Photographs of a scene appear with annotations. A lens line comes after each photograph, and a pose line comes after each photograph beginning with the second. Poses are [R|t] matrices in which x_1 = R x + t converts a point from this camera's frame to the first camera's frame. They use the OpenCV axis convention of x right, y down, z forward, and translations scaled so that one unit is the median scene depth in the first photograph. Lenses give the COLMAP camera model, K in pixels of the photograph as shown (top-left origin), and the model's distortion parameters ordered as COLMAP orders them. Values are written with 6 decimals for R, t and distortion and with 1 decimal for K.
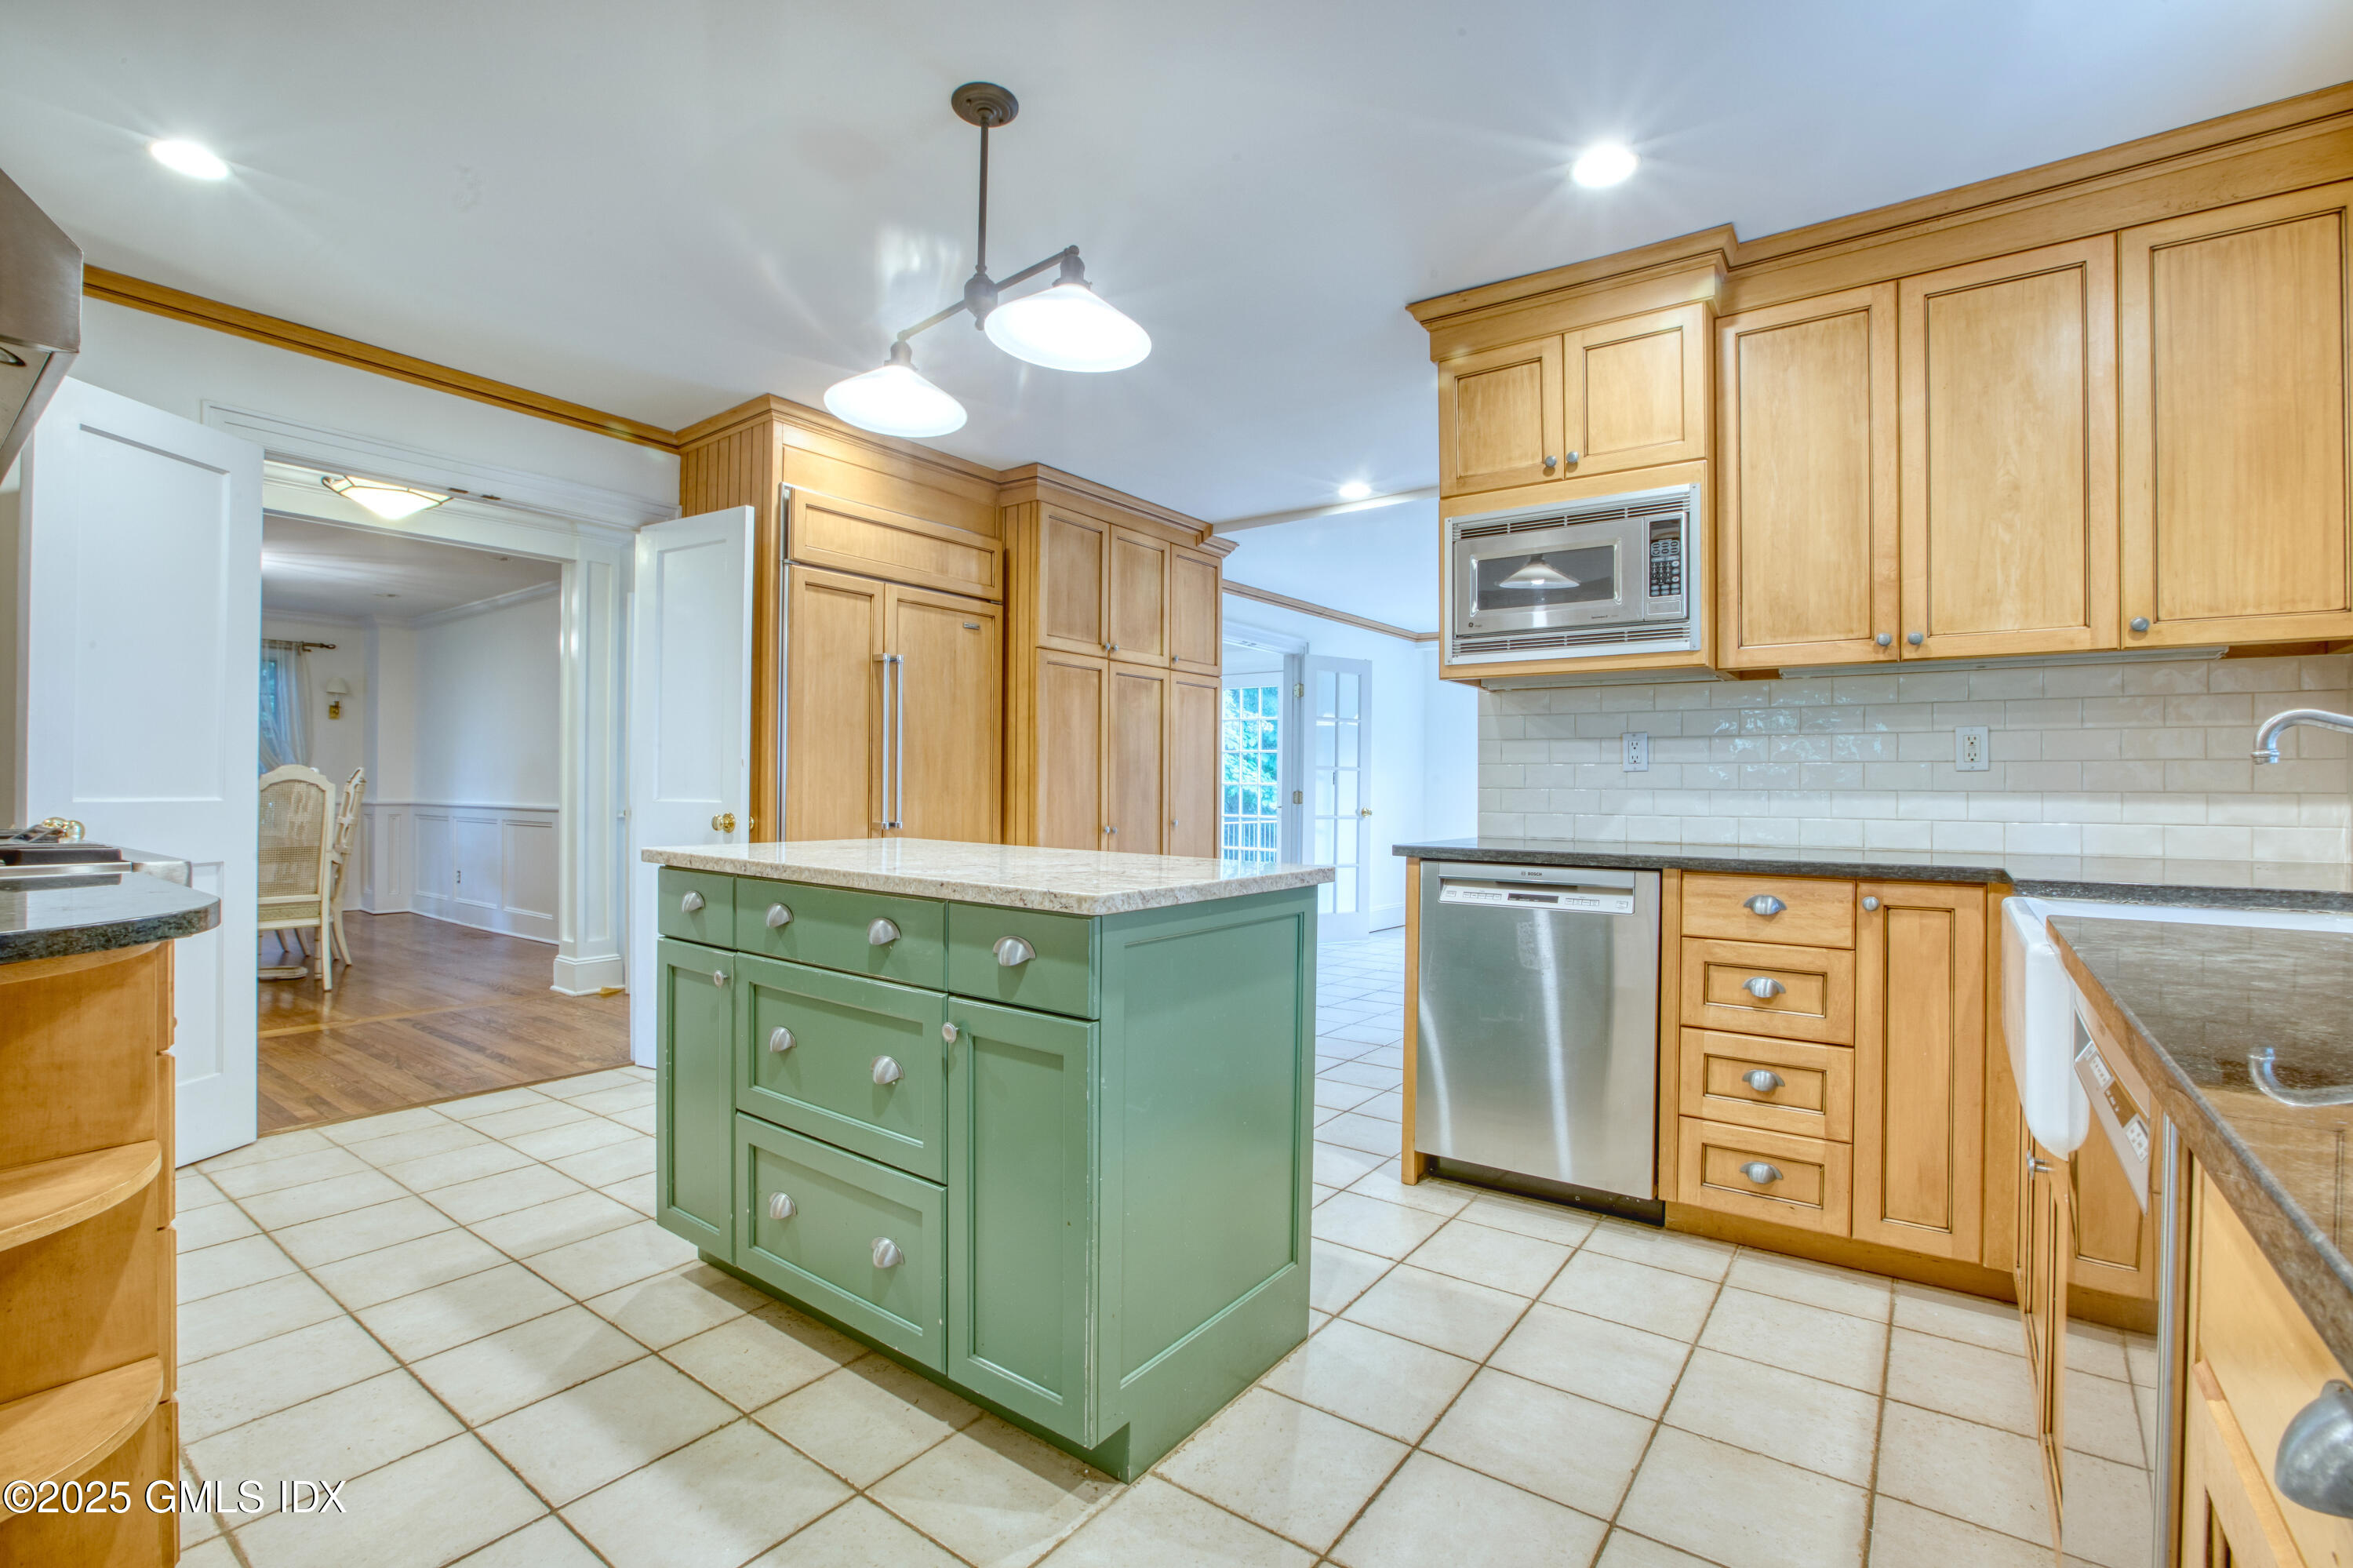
lens RADIAL K [[1064.9, 0, 1177.5], [0, 1064.9, 794.2], [0, 0, 1]] dist [-0.063482, 0.025776]
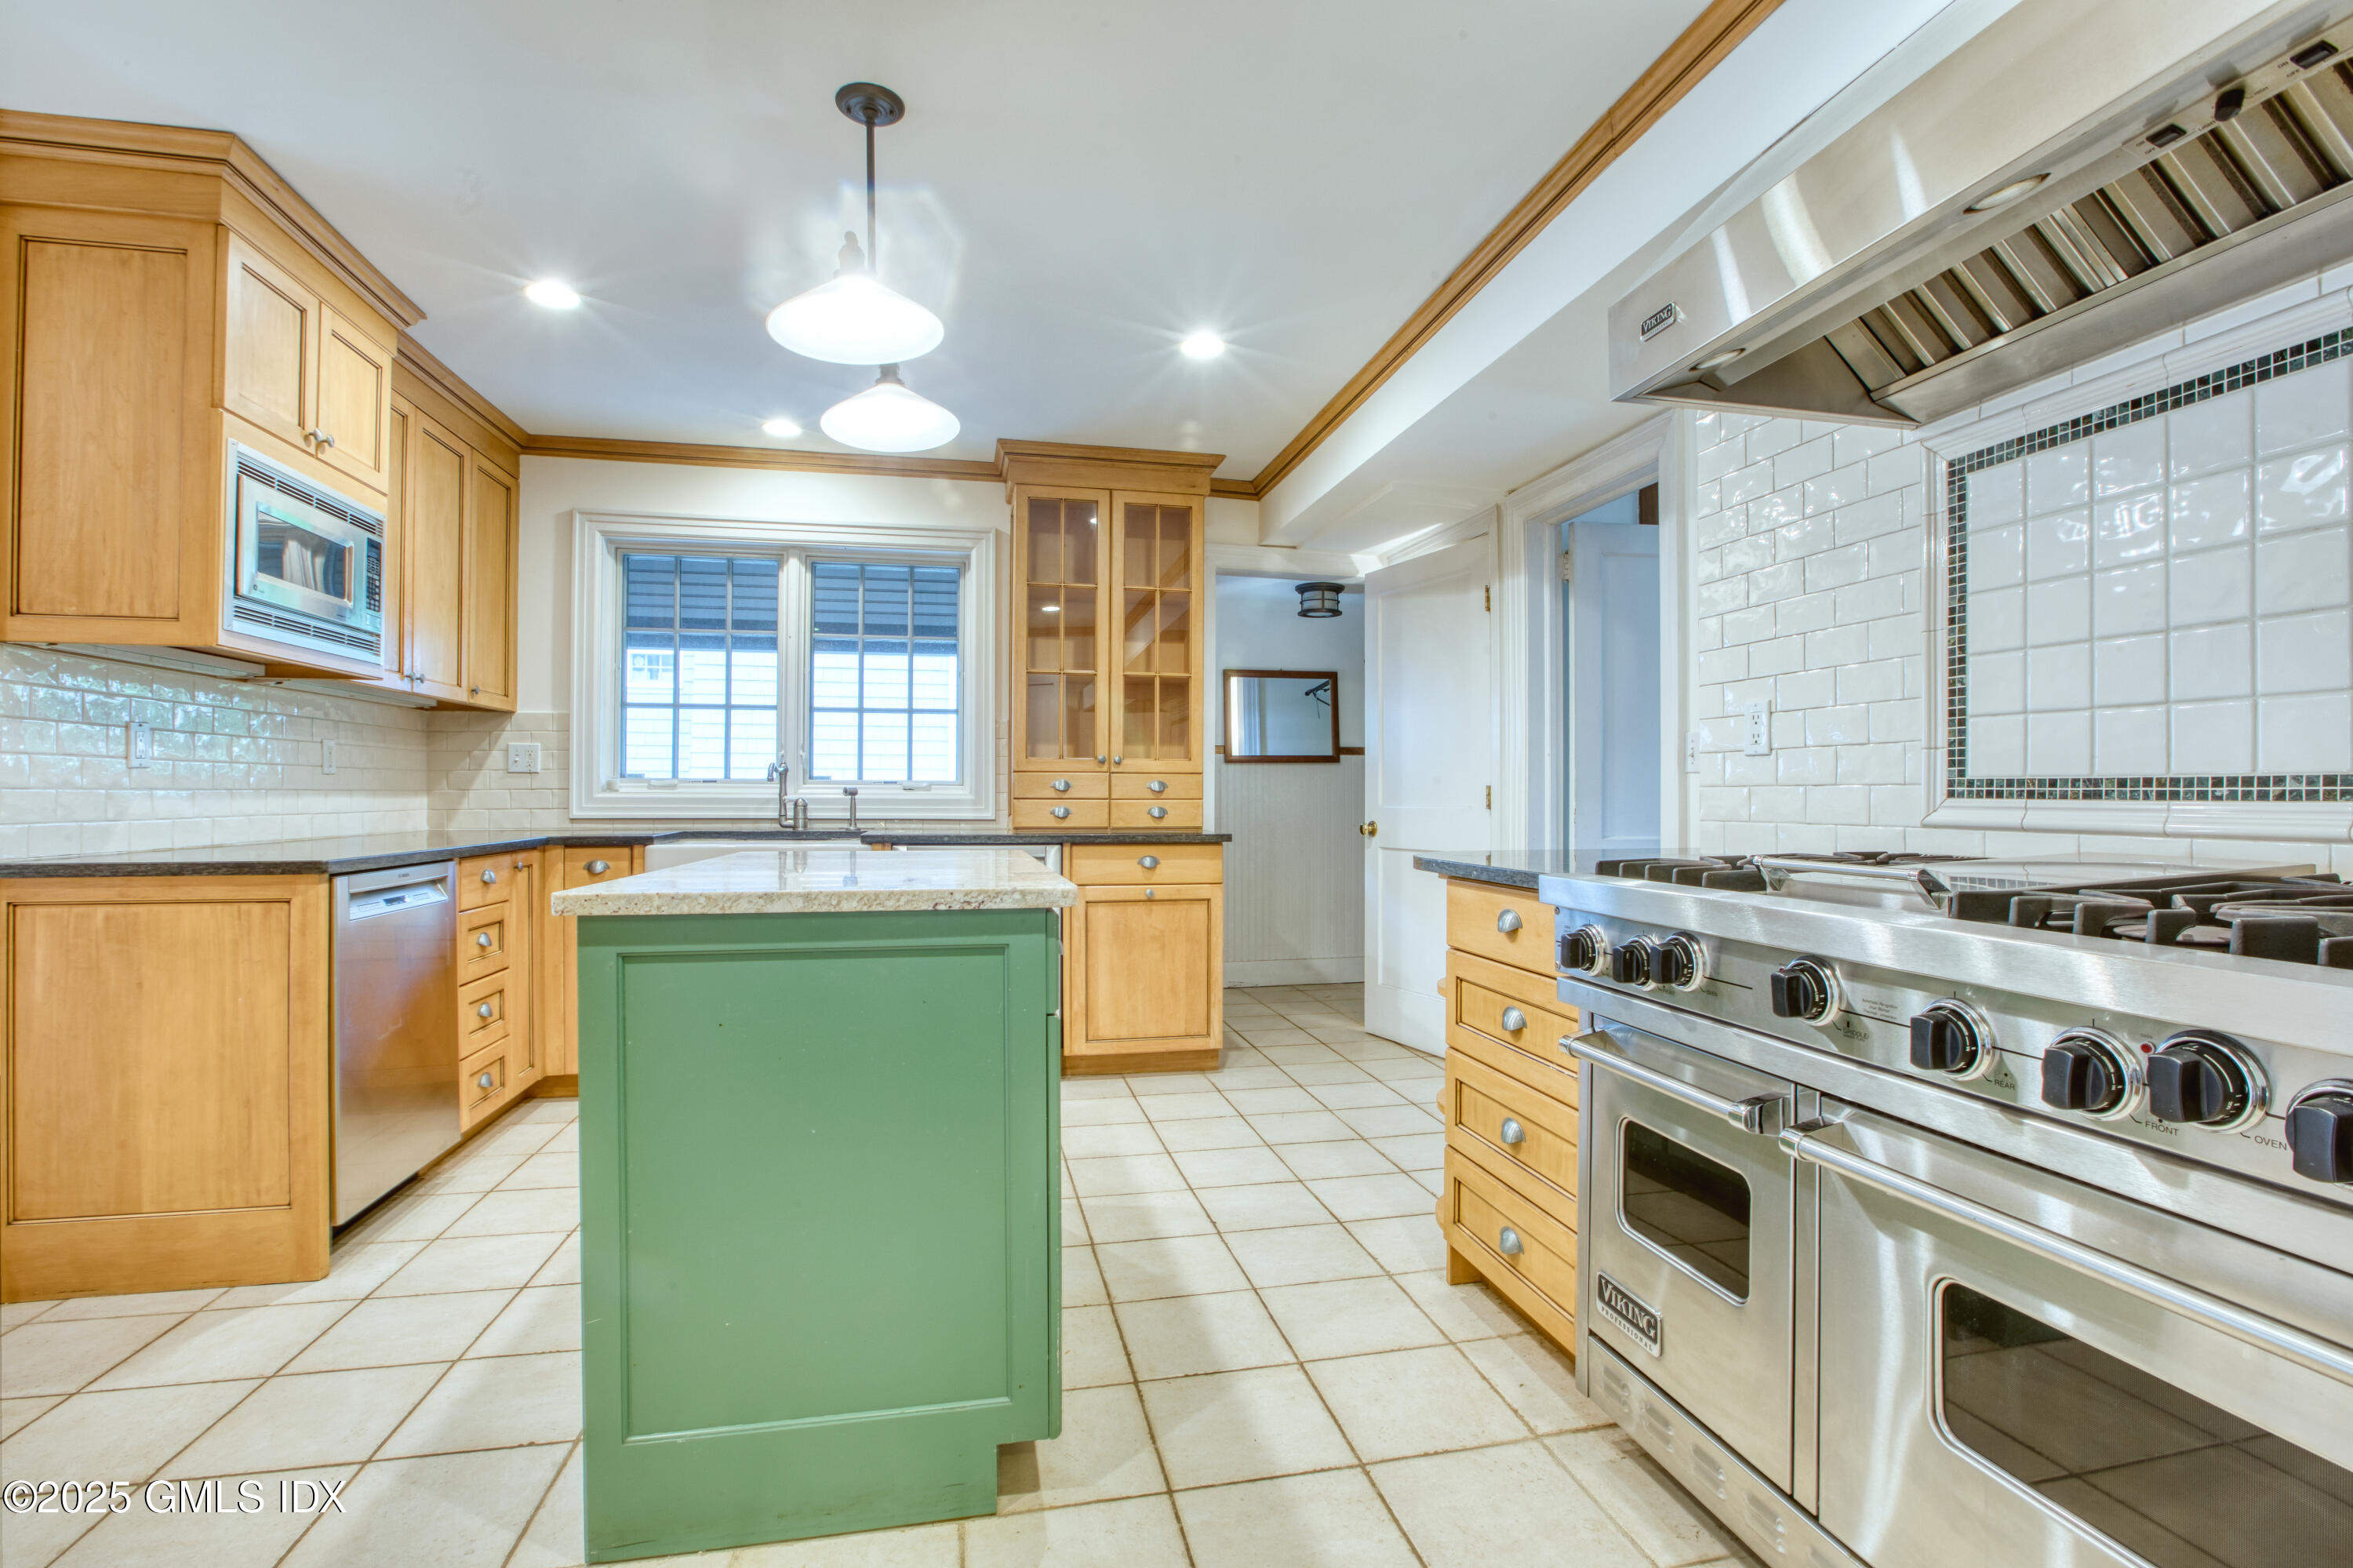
lens RADIAL K [[1064.9, 0, 1177.5], [0, 1064.9, 794.2], [0, 0, 1]] dist [-0.063482, 0.025776]
pose [[-0.751650, -0.003398, 0.659553, -0.898195], [-0.001375, 0.999993, 0.003585, -0.006271], [-0.659561, 0.001787, -0.751649, 1.304594]]
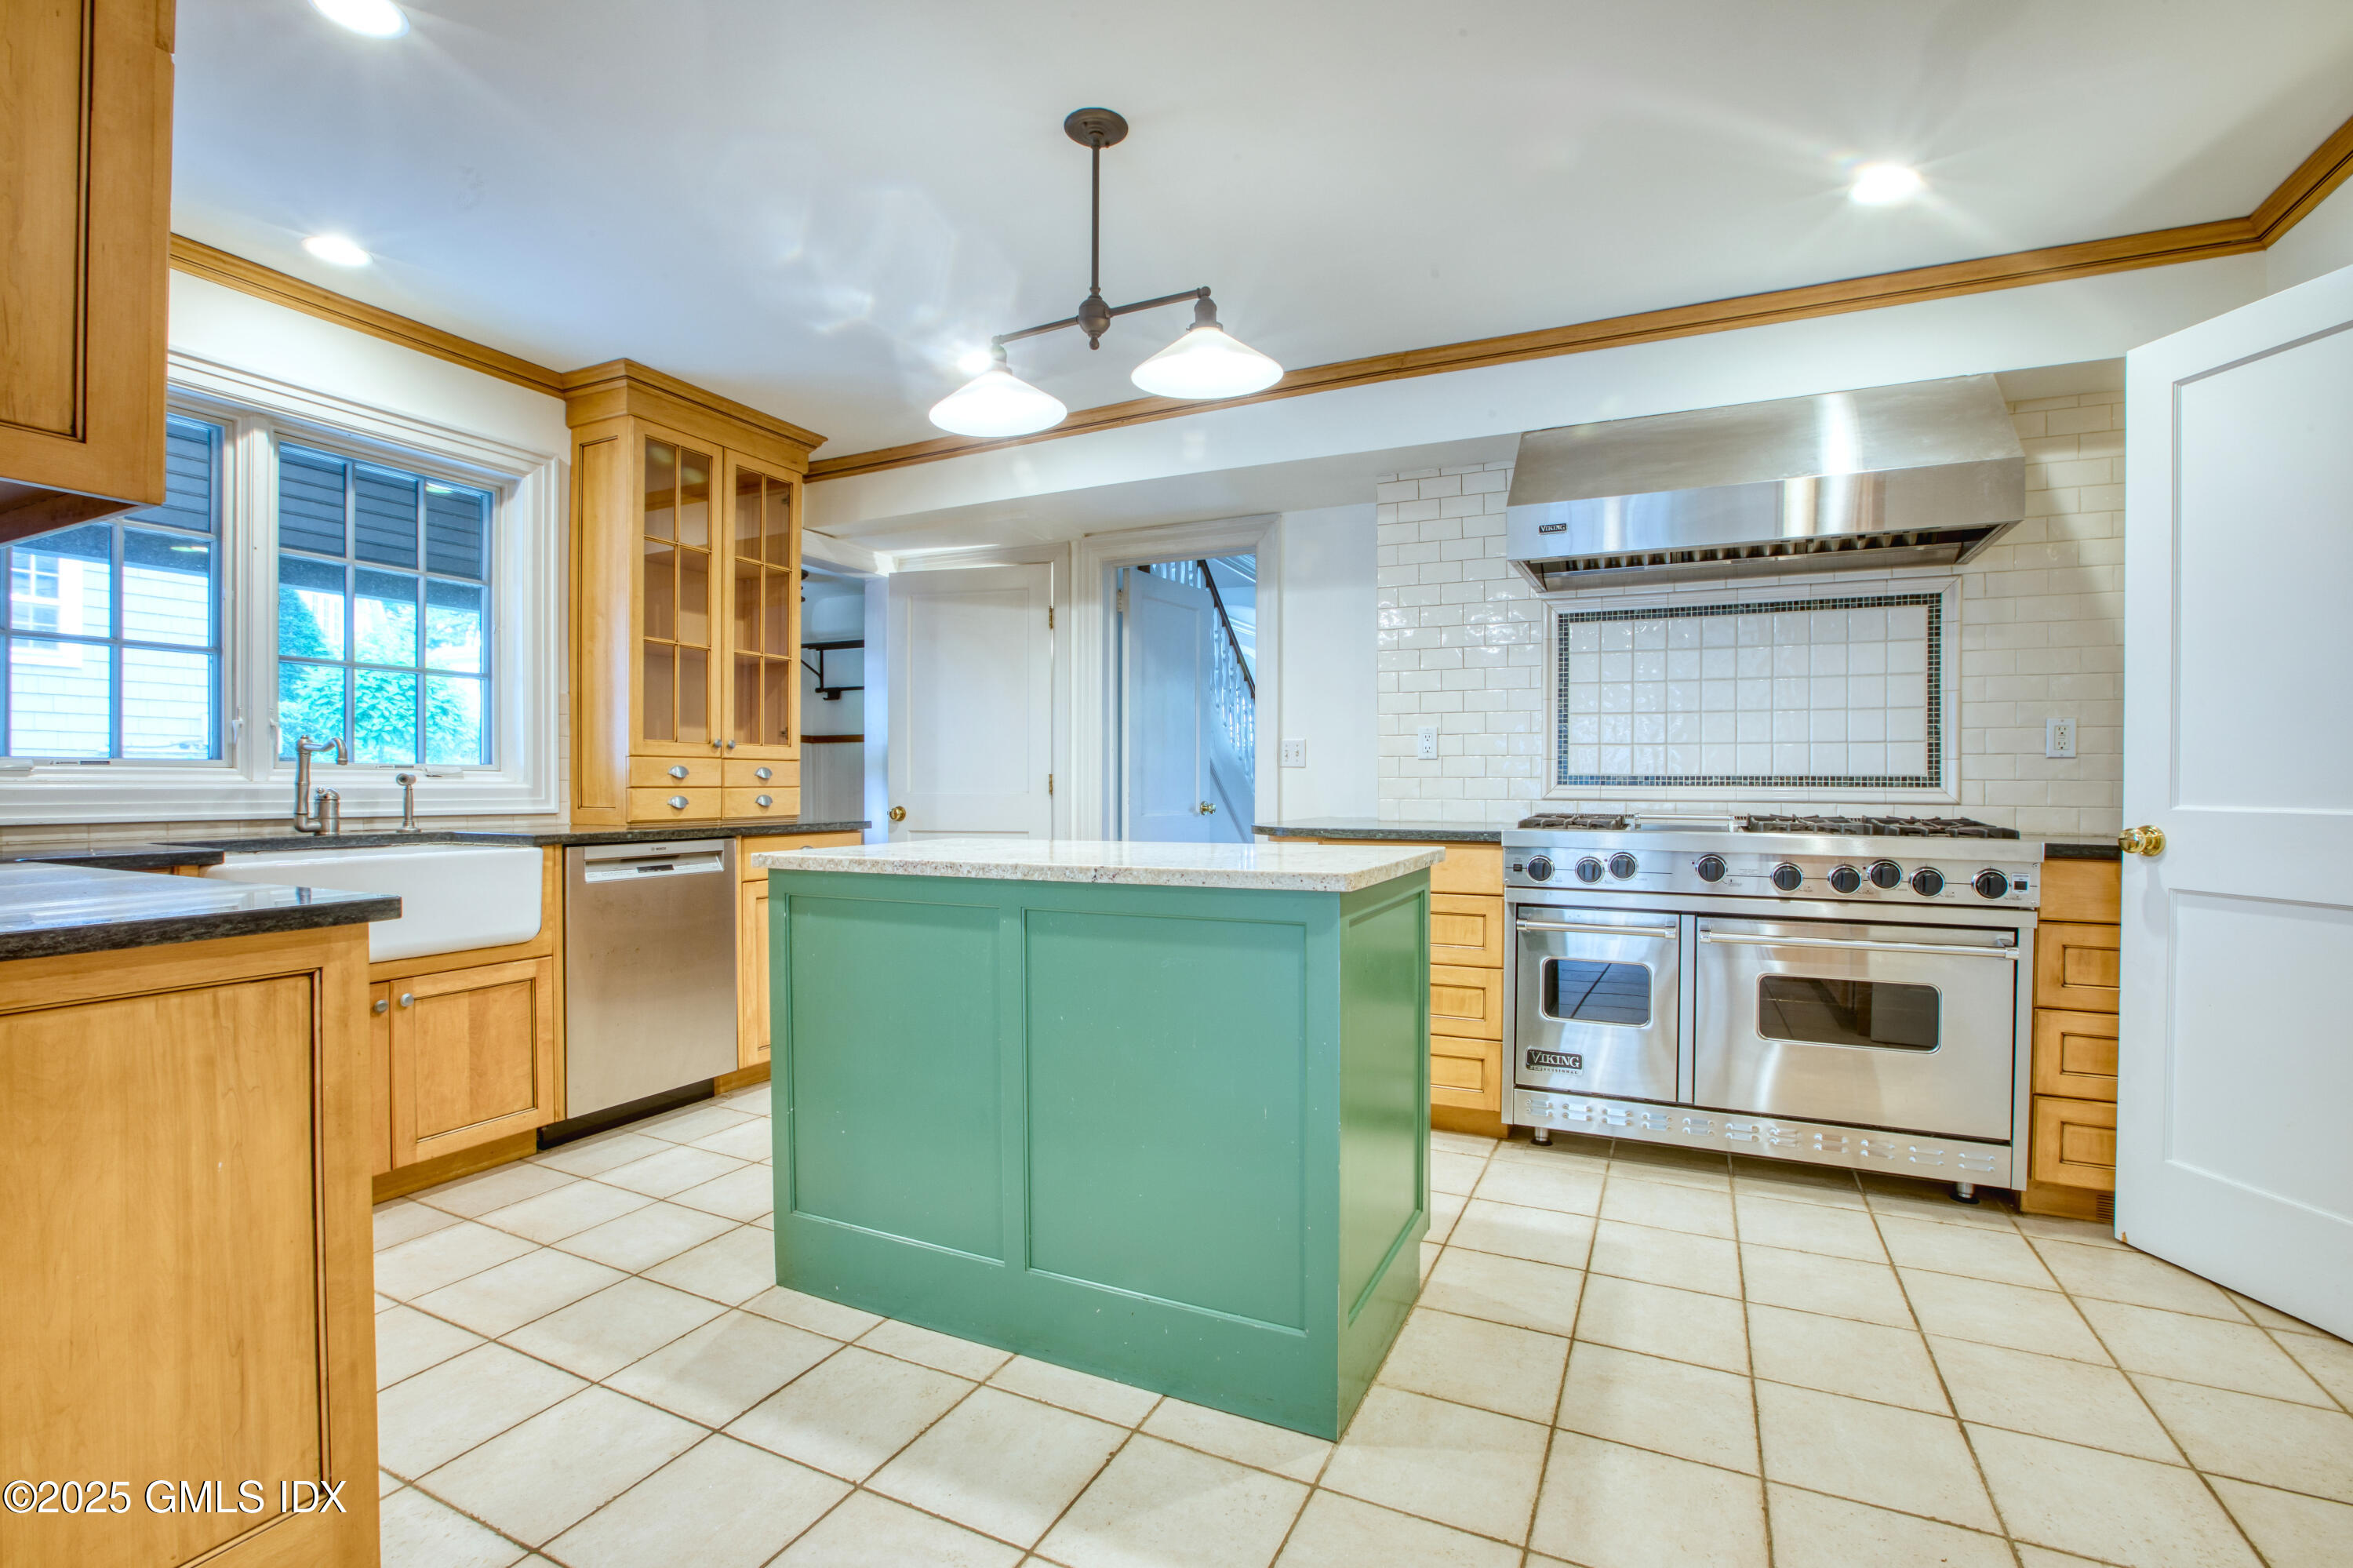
lens RADIAL K [[1064.9, 0, 1177.5], [0, 1064.9, 794.2], [0, 0, 1]] dist [-0.063482, 0.025776]
pose [[-0.982059, -0.002006, -0.188562, -0.069042], [-0.004888, 0.999878, 0.014821, -0.007986], [0.188509, 0.015477, -0.981949, 1.721857]]
